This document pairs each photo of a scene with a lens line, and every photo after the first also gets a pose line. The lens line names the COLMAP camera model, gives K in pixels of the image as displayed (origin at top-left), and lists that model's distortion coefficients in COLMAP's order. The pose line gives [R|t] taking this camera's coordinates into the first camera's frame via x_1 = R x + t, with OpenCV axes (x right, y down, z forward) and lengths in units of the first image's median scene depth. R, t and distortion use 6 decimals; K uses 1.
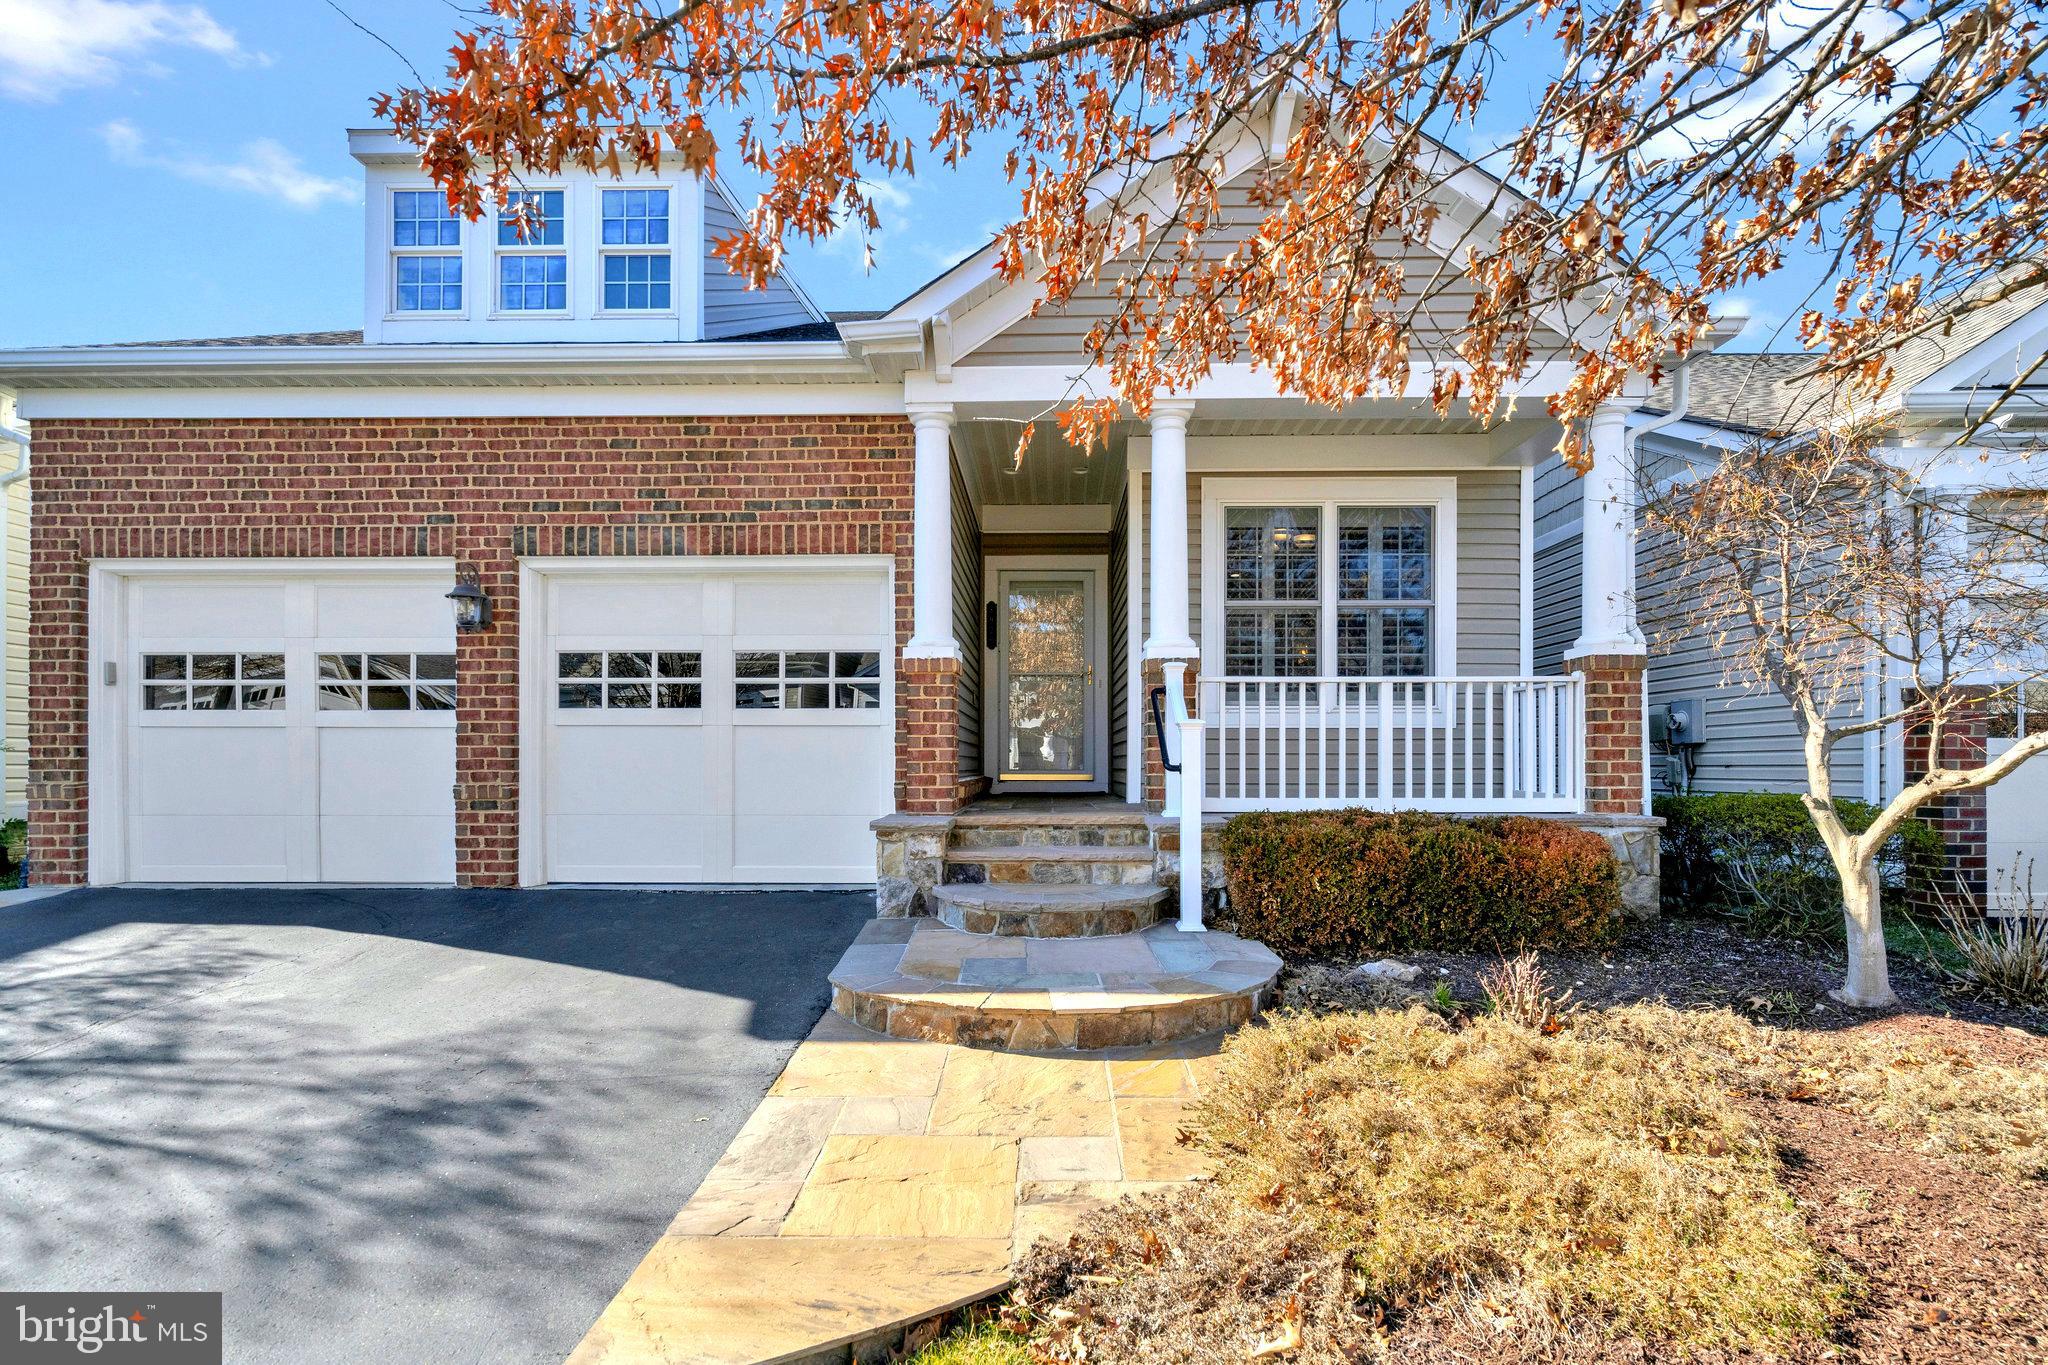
lens RADIAL K [[951.5, 0, 1024.7], [0, 951.5, 758.5], [0, 0, 1]] dist [0.001973, 0.000321]
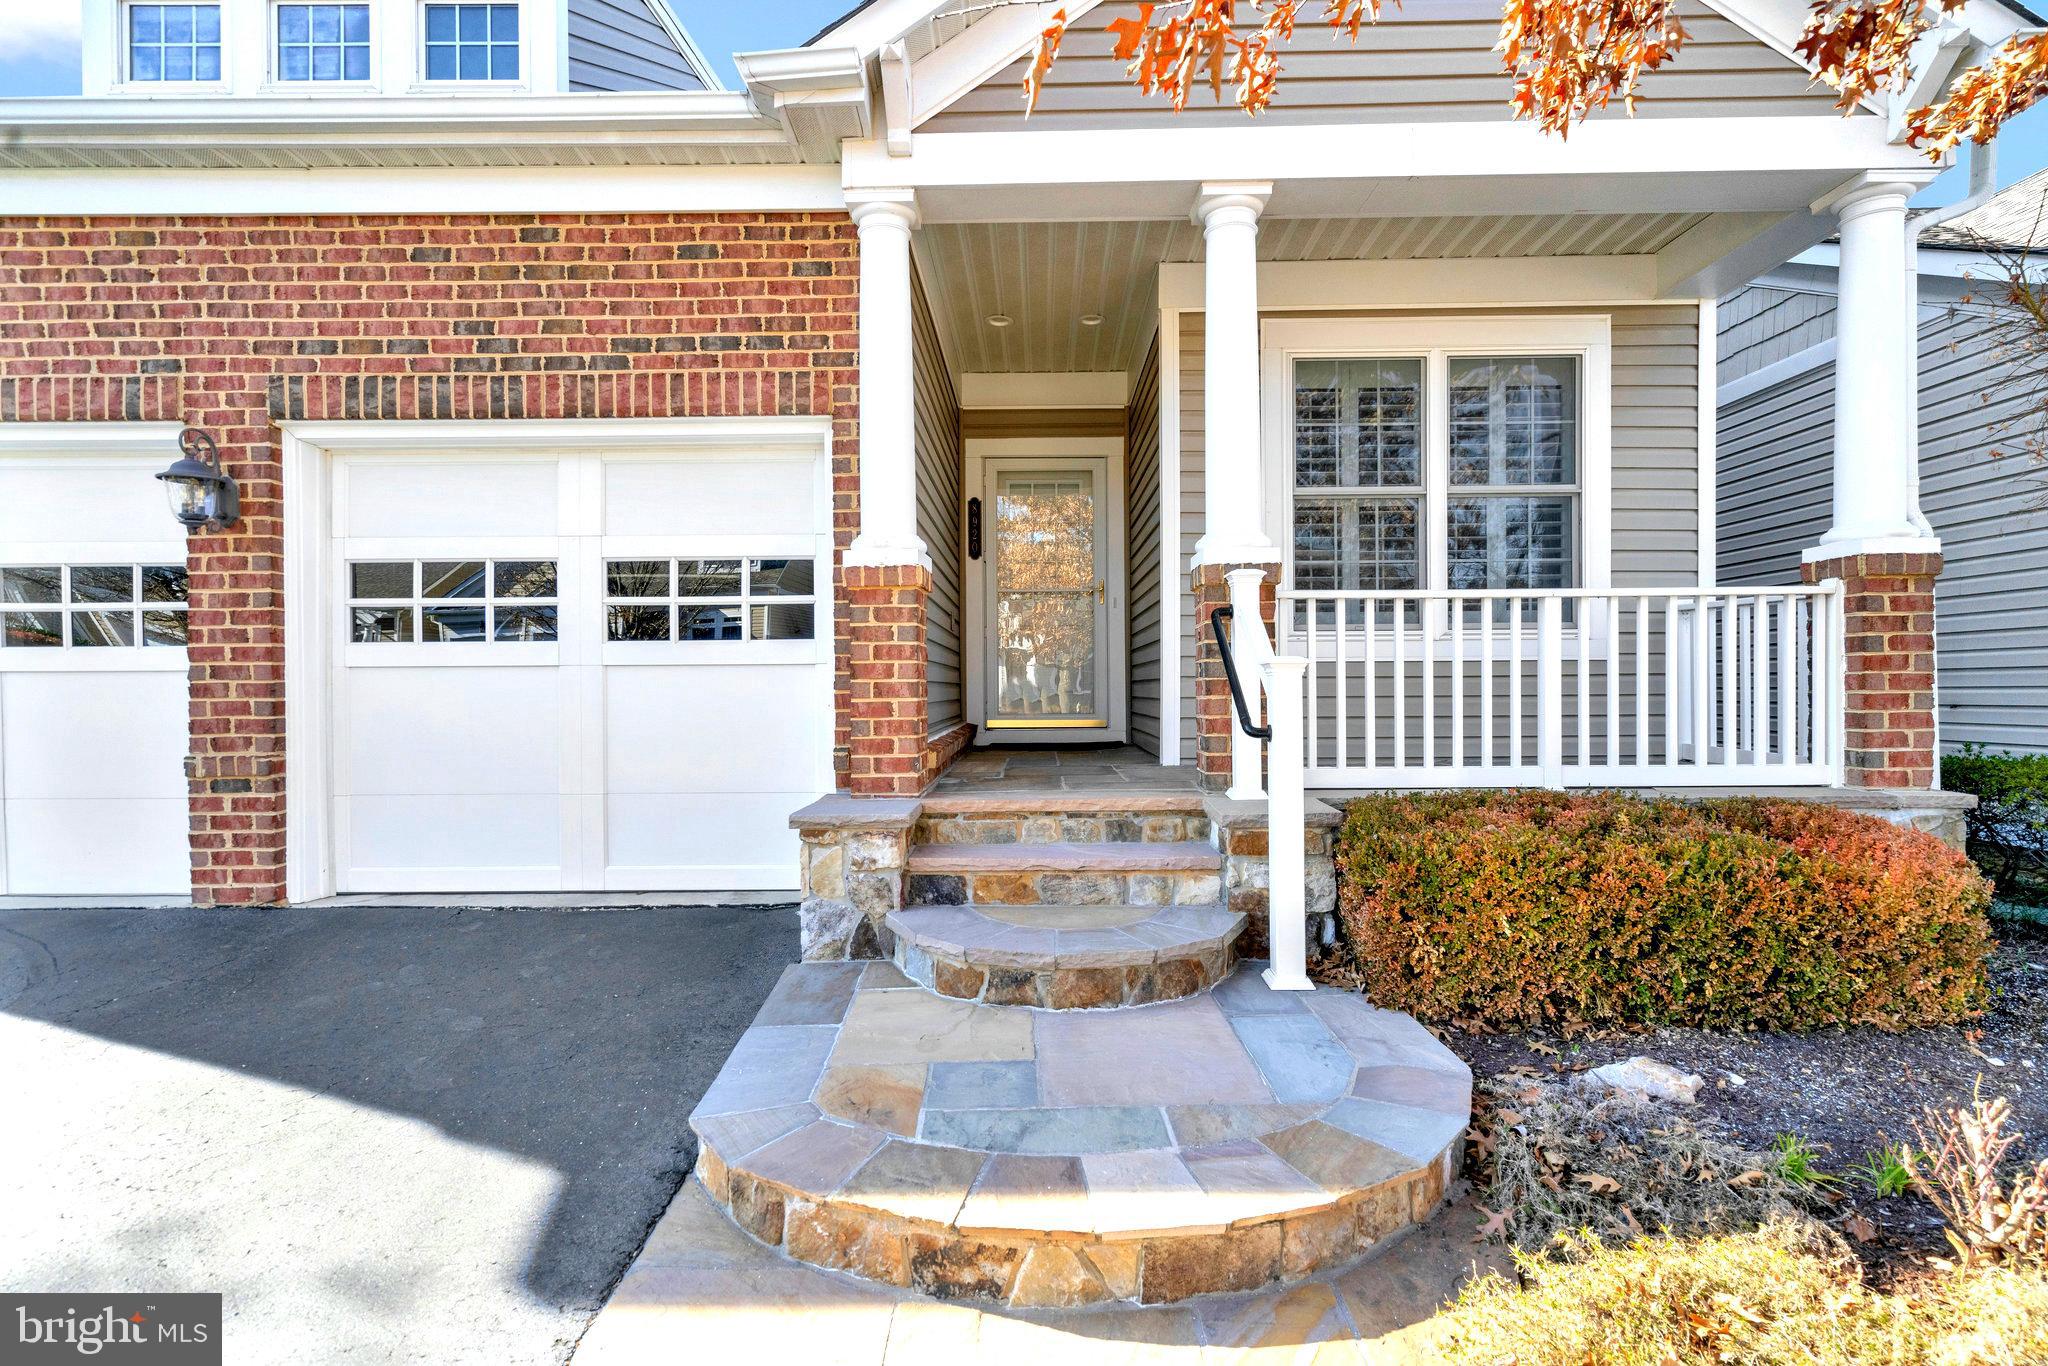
lens RADIAL K [[961.8, 0, 1024.0], [0, 961.8, 683.0], [0, 0, 1]] dist [0.009329, -0.000658]
pose [[0.999871, -0.007897, 0.013955, -0.008868], [0.007842, 0.999961, 0.003989, -0.022985], [-0.013986, -0.003880, 0.999895, 0.299771]]
